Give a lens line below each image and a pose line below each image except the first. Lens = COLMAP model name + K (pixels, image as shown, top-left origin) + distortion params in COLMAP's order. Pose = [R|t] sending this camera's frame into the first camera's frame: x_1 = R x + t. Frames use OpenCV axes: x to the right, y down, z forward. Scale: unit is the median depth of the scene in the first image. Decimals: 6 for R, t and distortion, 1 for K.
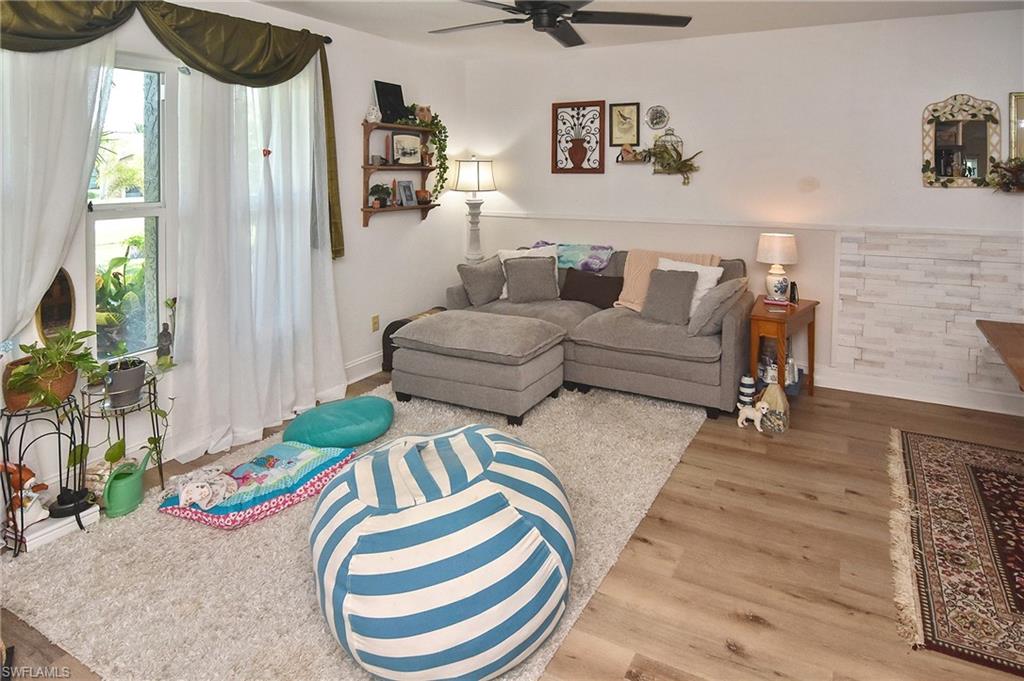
lens RADIAL K [[591.6, 0, 543.4], [0, 591.6, 177.7], [0, 0, 1]] dist [-0.001166, -0.000212]
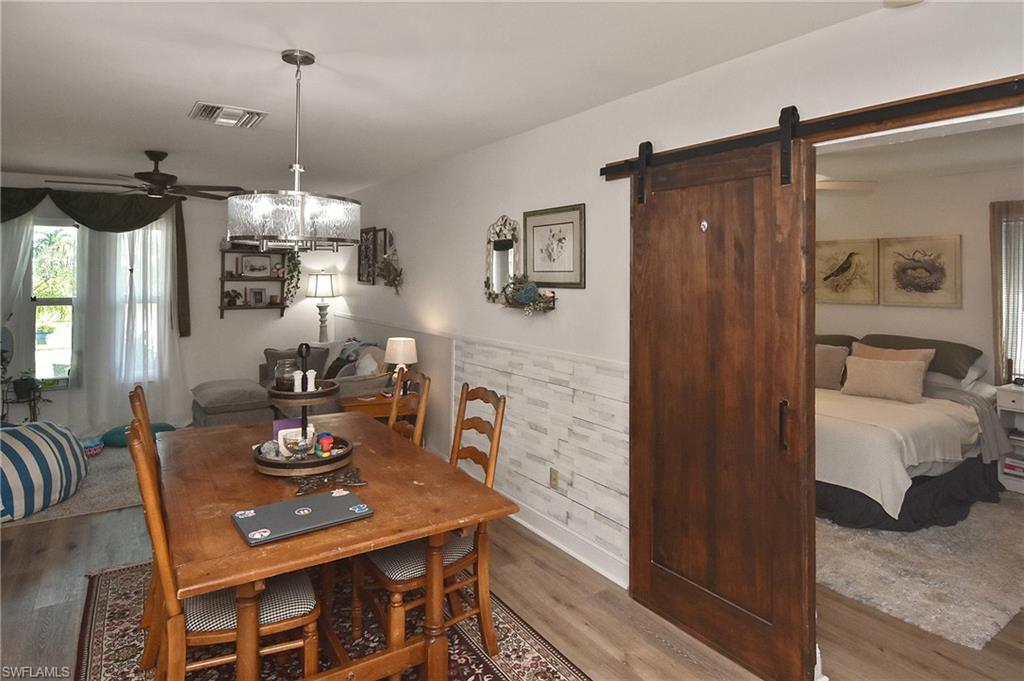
lens RADIAL K [[589.6, 0, 501.6], [0, 589.6, 271.4], [0, 0, 1]] dist [-0.030956, -0.001198]
pose [[0.867550, 0.001964, -0.497346, 1.017783], [-0.014267, 0.999679, -0.020939, -0.014596], [0.497145, 0.025261, 0.867300, 0.063238]]
